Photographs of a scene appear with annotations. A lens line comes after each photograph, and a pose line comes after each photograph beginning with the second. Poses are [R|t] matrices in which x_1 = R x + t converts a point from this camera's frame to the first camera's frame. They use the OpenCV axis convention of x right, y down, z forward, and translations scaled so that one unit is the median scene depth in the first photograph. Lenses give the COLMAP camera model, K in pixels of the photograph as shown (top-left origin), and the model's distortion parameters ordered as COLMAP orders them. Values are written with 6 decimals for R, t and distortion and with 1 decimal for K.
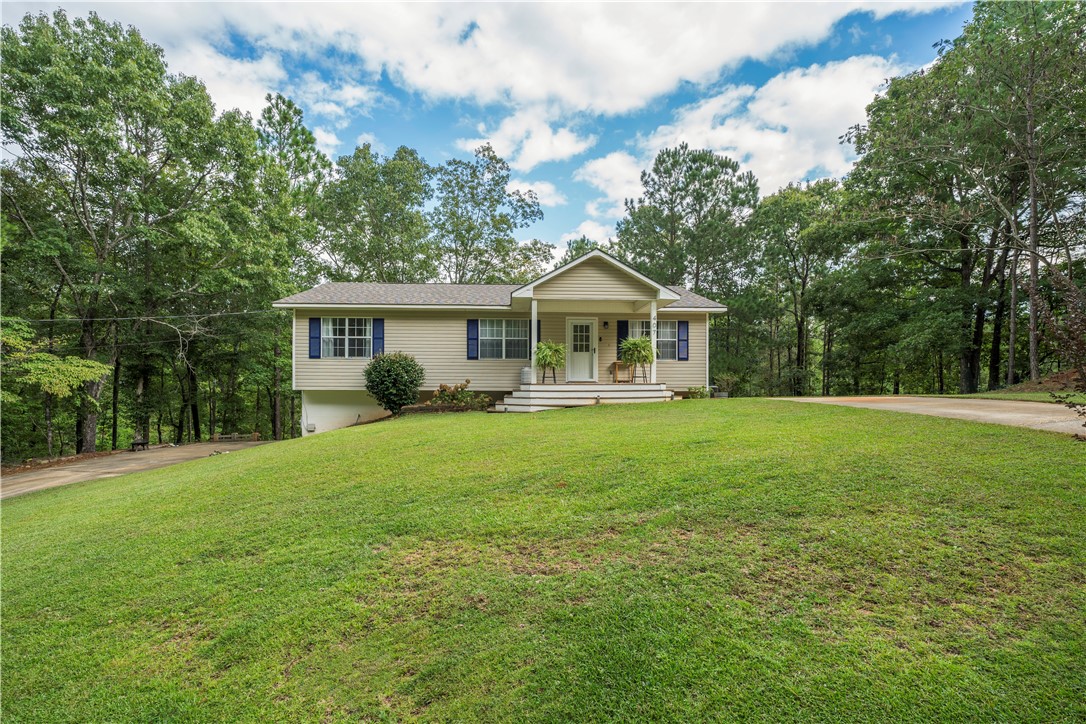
lens RADIAL K [[482.6, 0, 538.7], [0, 482.6, 357.2], [0, 0, 1]] dist [-0.001900, 0.001155]
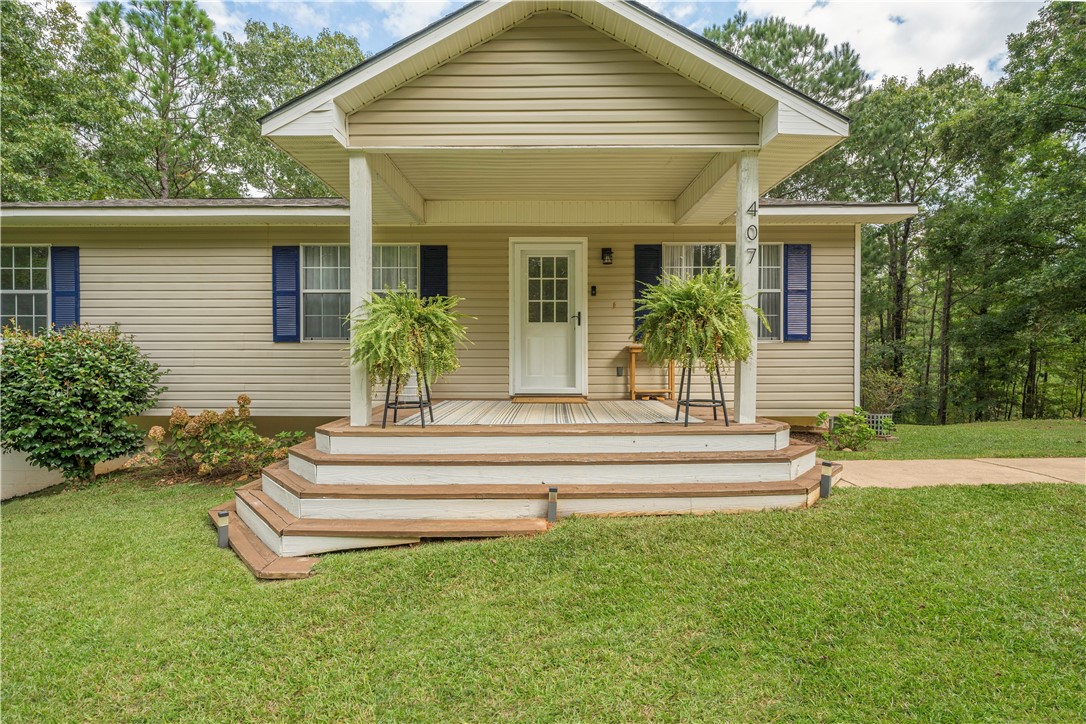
lens RADIAL K [[501.6, 0, 526.3], [0, 501.6, 343.8], [0, 0, 1]] dist [-0.000737, 0.000332]
pose [[0.997702, -0.004491, -0.067612, 0.101281], [0.006750, 0.999425, 0.033218, -0.006990], [0.067424, -0.033598, 0.997159, 0.577220]]
